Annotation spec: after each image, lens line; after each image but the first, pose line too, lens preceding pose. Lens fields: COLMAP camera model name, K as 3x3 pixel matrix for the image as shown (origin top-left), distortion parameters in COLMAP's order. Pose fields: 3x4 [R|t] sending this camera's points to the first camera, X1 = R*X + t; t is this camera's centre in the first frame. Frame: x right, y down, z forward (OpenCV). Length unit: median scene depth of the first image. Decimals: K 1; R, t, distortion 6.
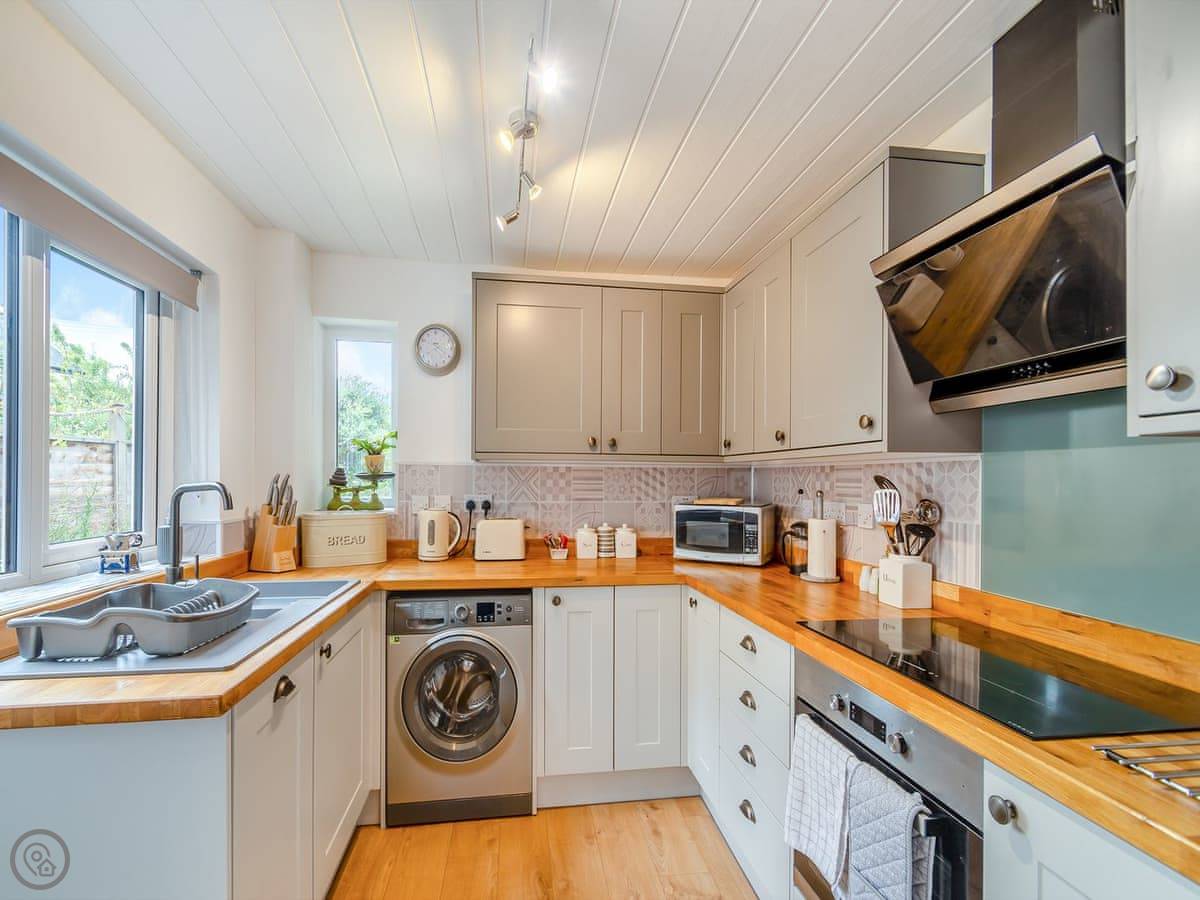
lens RADIAL K [[533.3, 0, 567.5], [0, 533.3, 486.0], [0, 0, 1]] dist [0.000347, -0.001234]
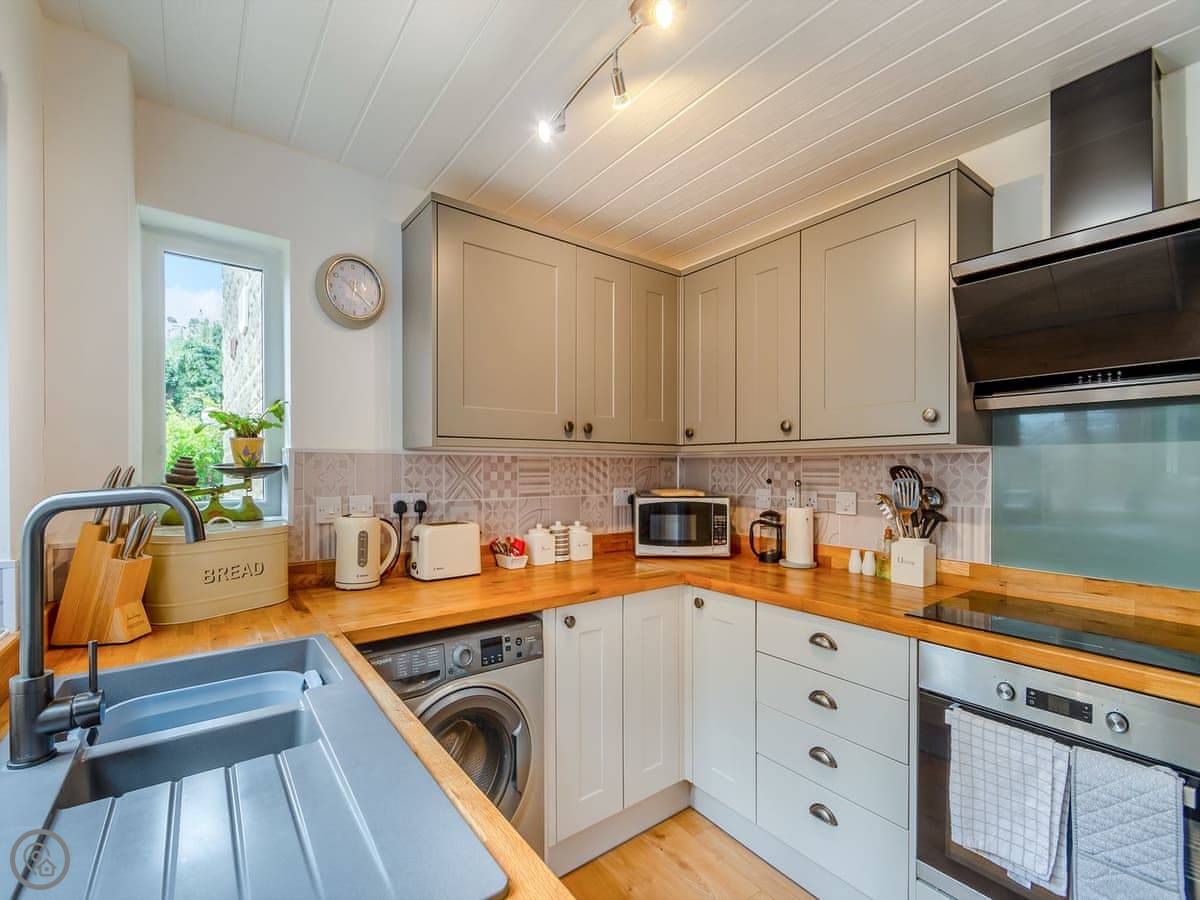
lens RADIAL K [[535.4, 0, 577.9], [0, 535.4, 475.1], [0, 0, 1]] dist [0.000911, -0.000038]
pose [[0.880466, -0.013474, 0.473917, -0.333738], [0.013370, 0.999904, 0.003589, -0.008933], [-0.473920, 0.003176, 0.880562, 0.236392]]
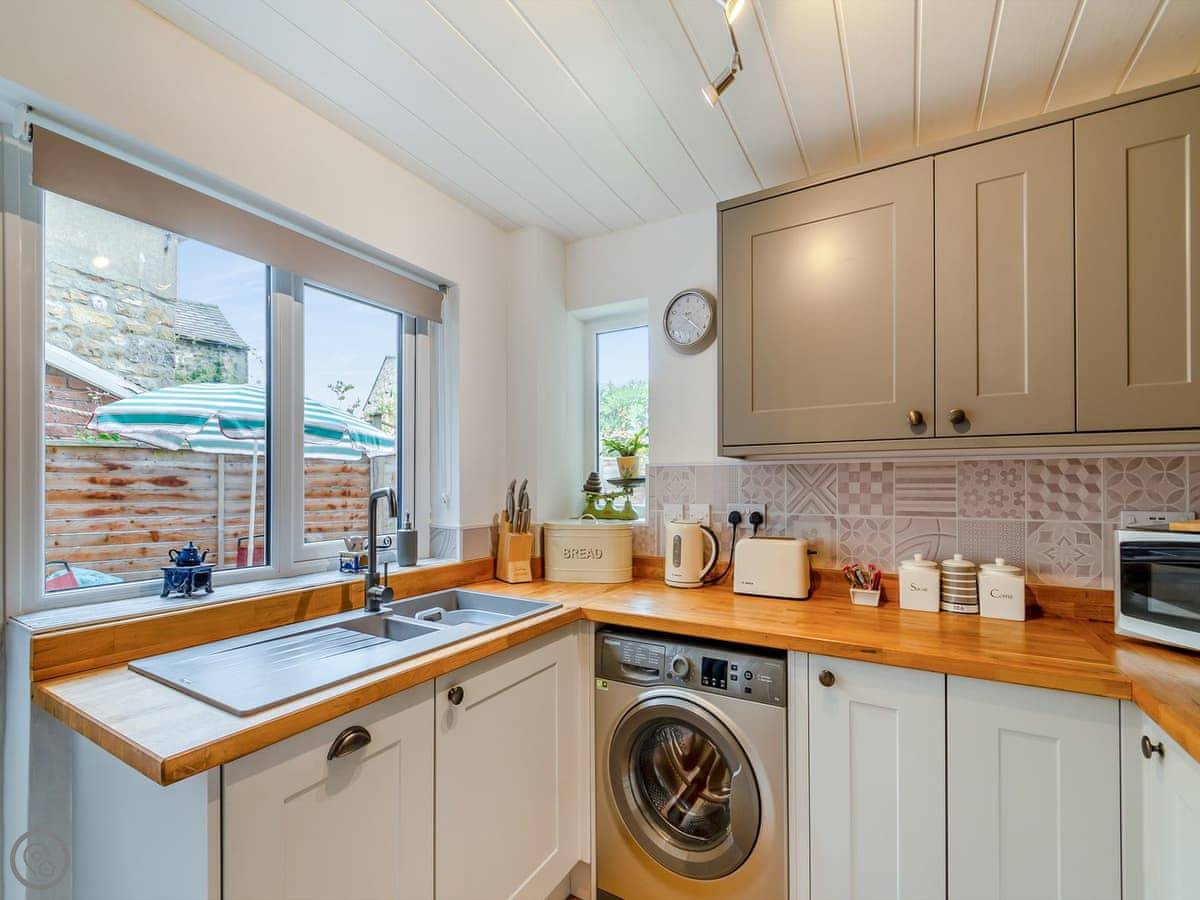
lens RADIAL K [[528.1, 0, 572.4], [0, 528.1, 485.0], [0, 0, 1]] dist [-0.000866, -0.000720]
pose [[0.778258, -0.008679, -0.627885, 0.114745], [-0.000894, 0.999888, -0.014929, 0.001178], [0.627944, 0.012180, 0.778163, 0.287733]]
